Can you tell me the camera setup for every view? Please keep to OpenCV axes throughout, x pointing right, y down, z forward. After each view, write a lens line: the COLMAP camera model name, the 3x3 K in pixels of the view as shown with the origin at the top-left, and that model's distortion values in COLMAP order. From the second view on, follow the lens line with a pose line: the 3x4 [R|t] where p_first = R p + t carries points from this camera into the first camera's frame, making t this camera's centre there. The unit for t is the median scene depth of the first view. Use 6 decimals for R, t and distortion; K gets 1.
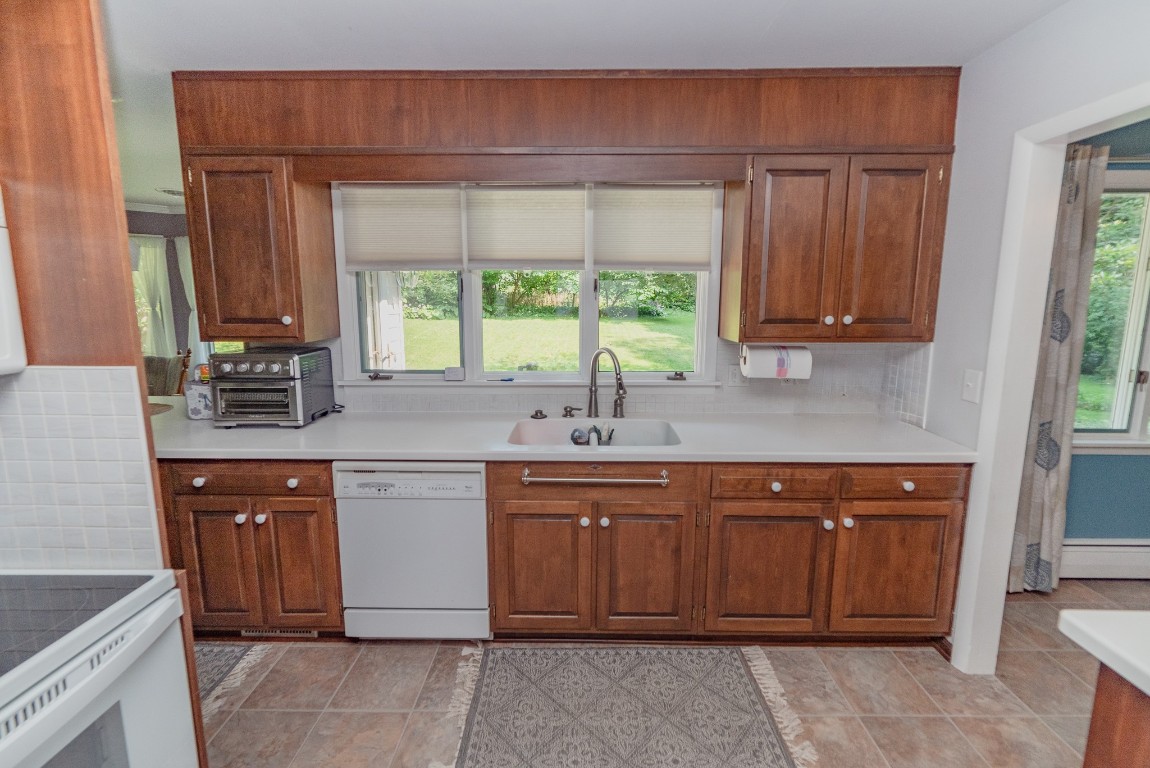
lens RADIAL K [[478.9, 0, 590.4], [0, 478.9, 360.4], [0, 0, 1]] dist [0.014072, -0.000087]
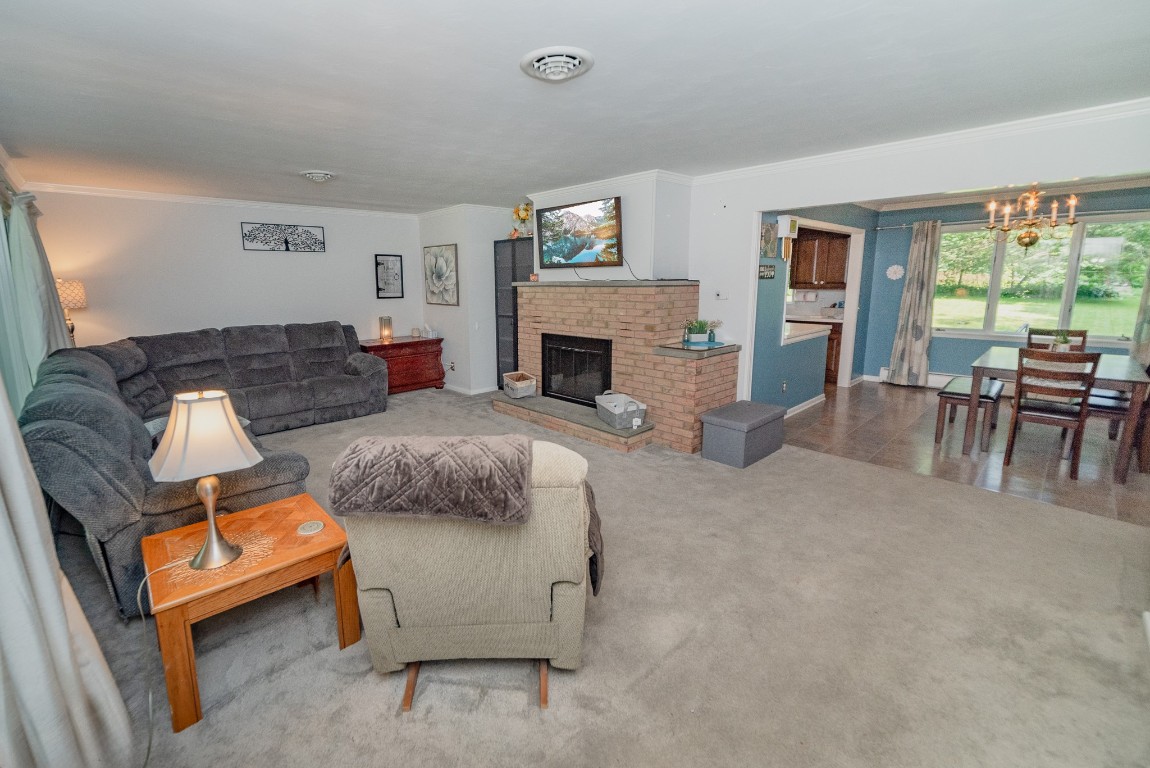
lens RADIAL K [[494.1, 0, 527.6], [0, 494.1, 360.4], [0, 0, 1]] dist [0.003243, 0.000650]
pose [[0.666739, 0.111954, -0.736835, 0.124240], [-0.084653, 0.993631, 0.074371, 0.025740], [0.740468, 0.012789, 0.671970, -0.196001]]
